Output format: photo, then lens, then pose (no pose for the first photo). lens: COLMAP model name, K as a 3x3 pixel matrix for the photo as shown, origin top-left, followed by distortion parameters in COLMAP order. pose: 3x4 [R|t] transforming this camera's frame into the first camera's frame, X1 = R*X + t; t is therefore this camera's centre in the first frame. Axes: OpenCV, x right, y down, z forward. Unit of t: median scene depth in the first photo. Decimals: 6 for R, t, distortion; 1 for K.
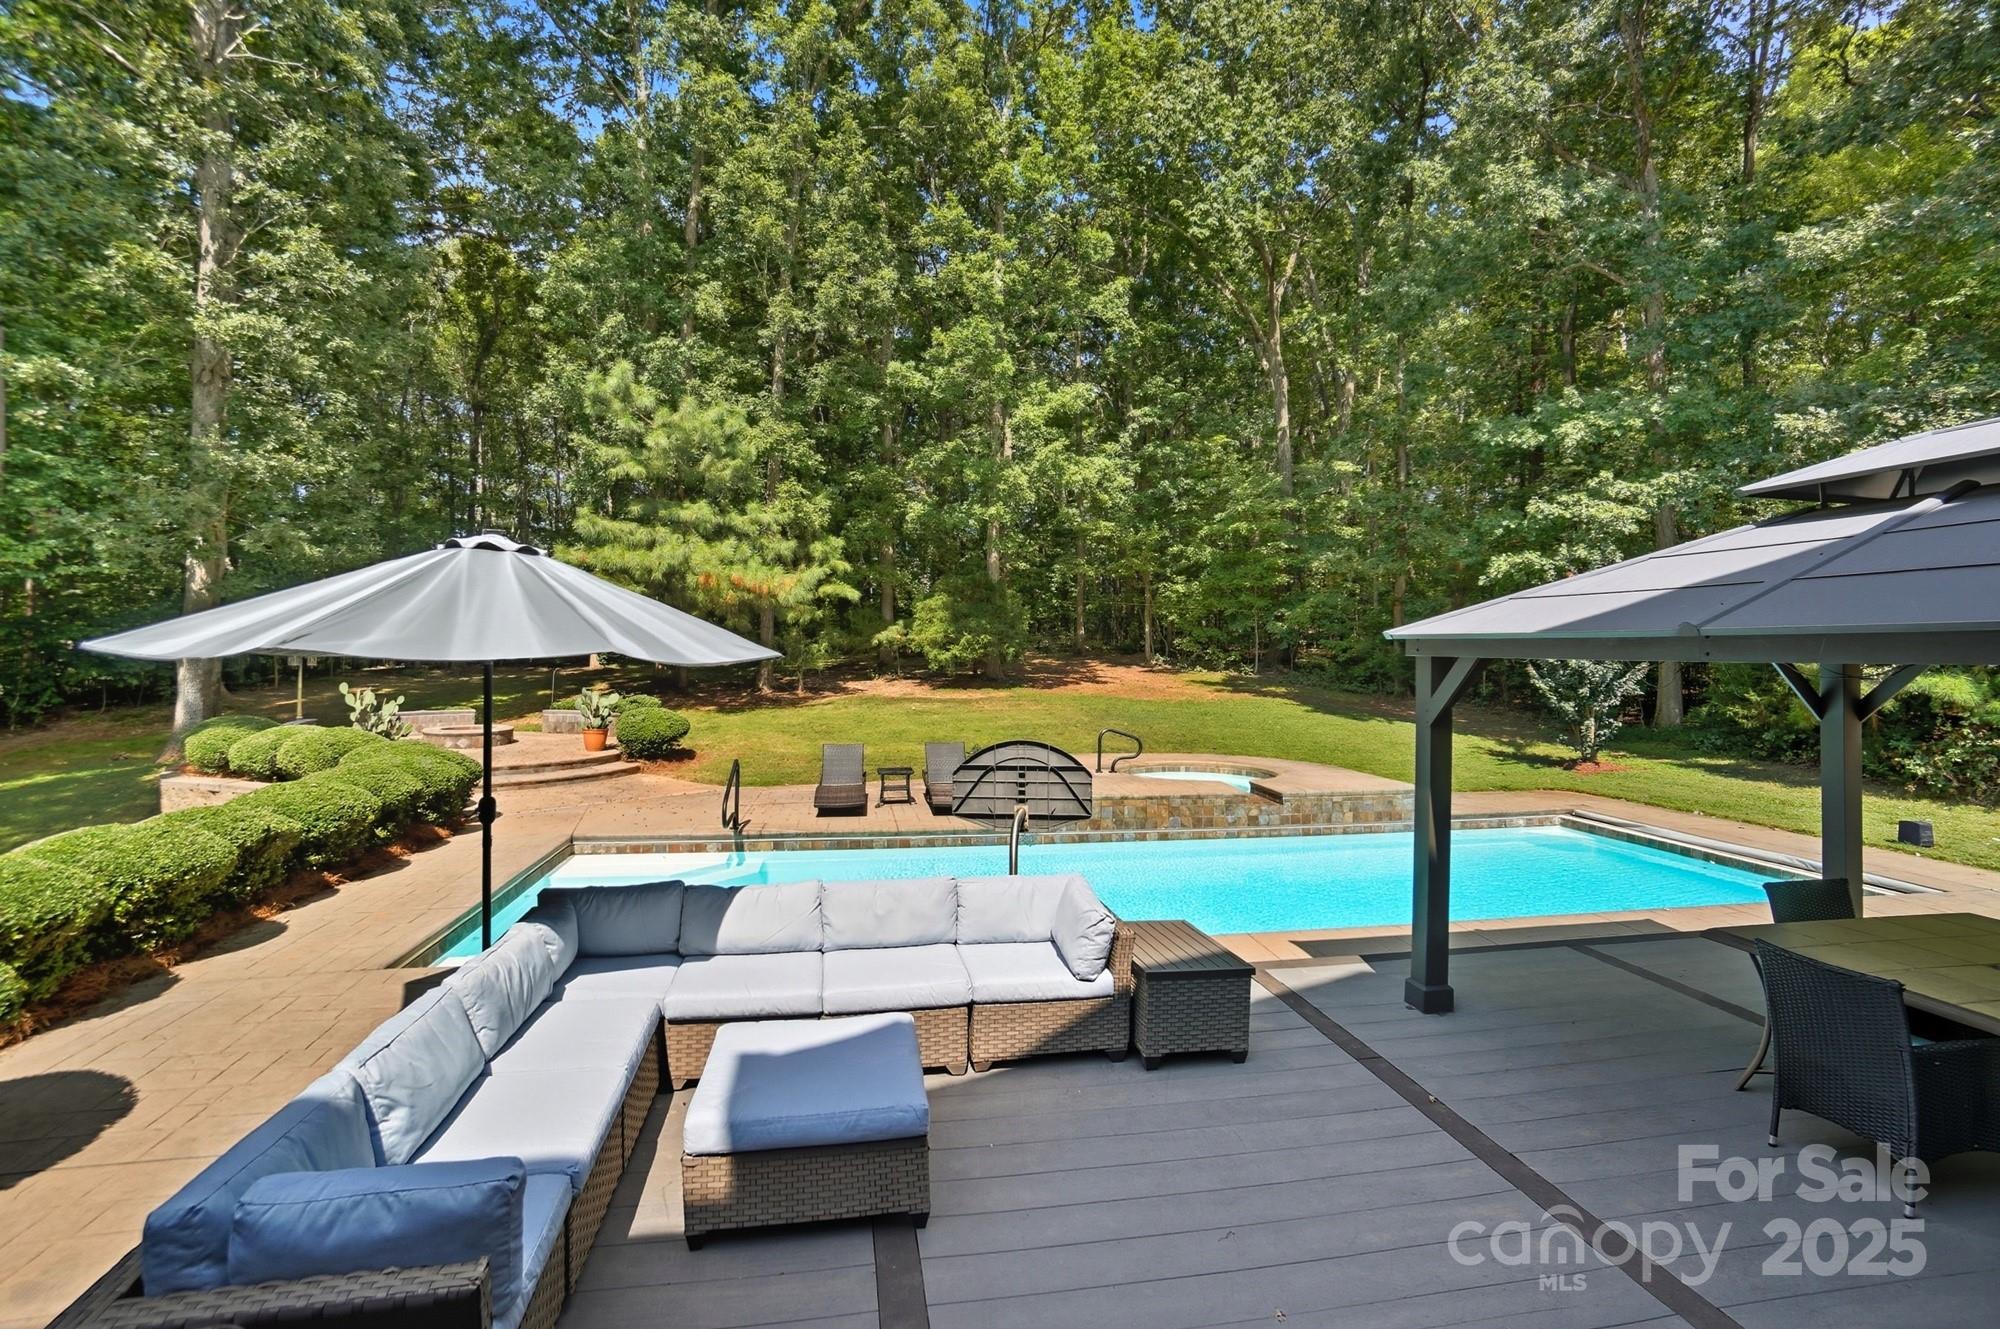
lens RADIAL K [[914.4, 0, 1000.0], [0, 914.4, 664.5], [0, 0, 1]] dist [-0.002390, 0.004211]
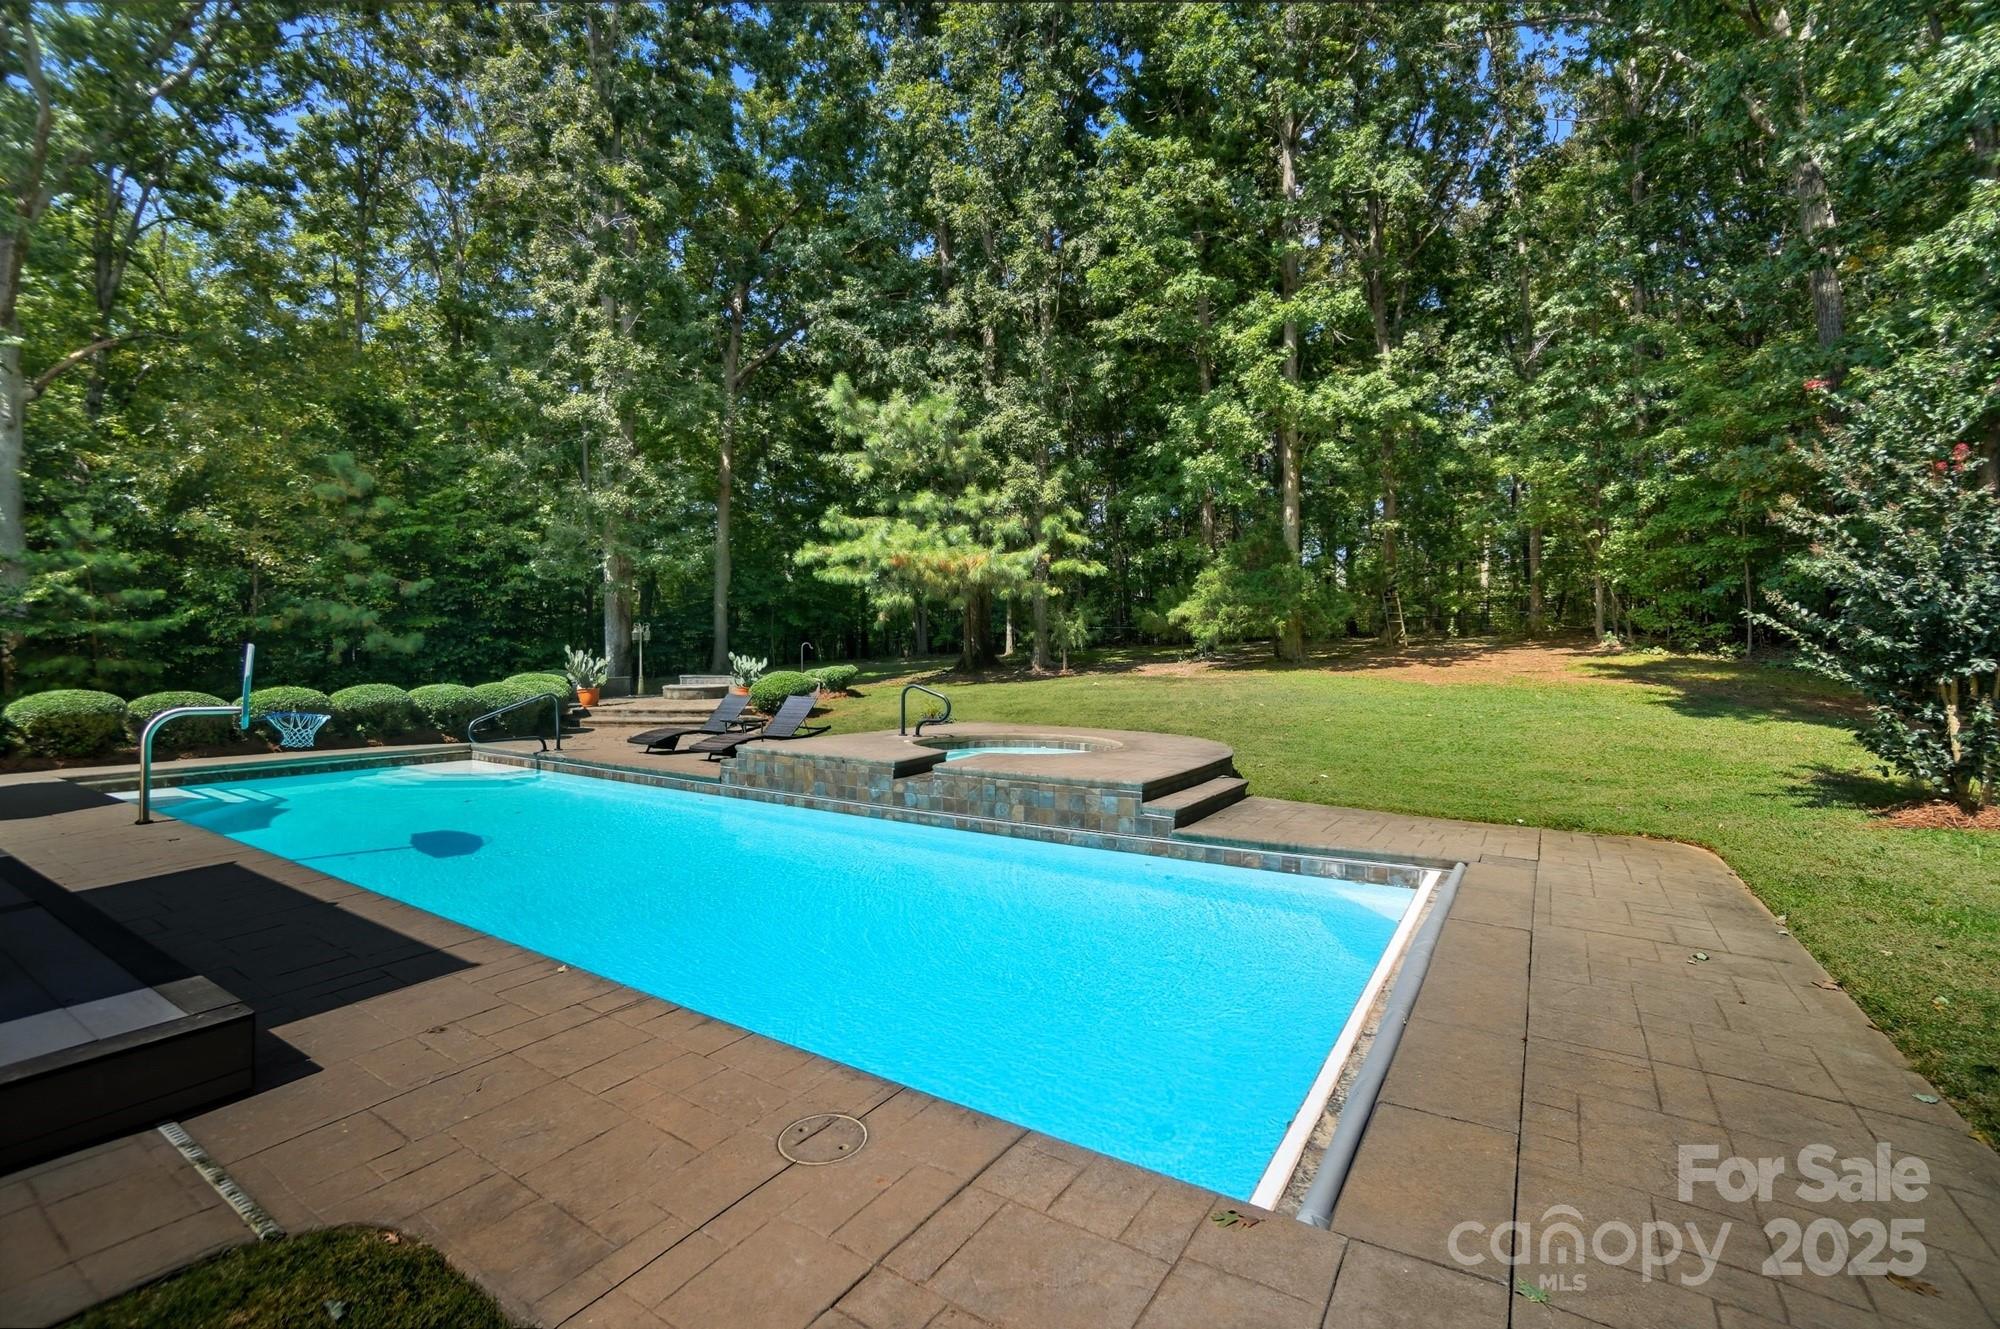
lens RADIAL K [[872.8, 0, 1000.0], [0, 872.8, 664.5], [0, 0, 1]] dist [0.000048, 0.000149]
pose [[0.743095, 0.009258, -0.669122, 0.641539], [-0.014284, 0.999896, -0.002029, 0.046806], [0.669034, 0.011066, 0.743150, 0.404602]]
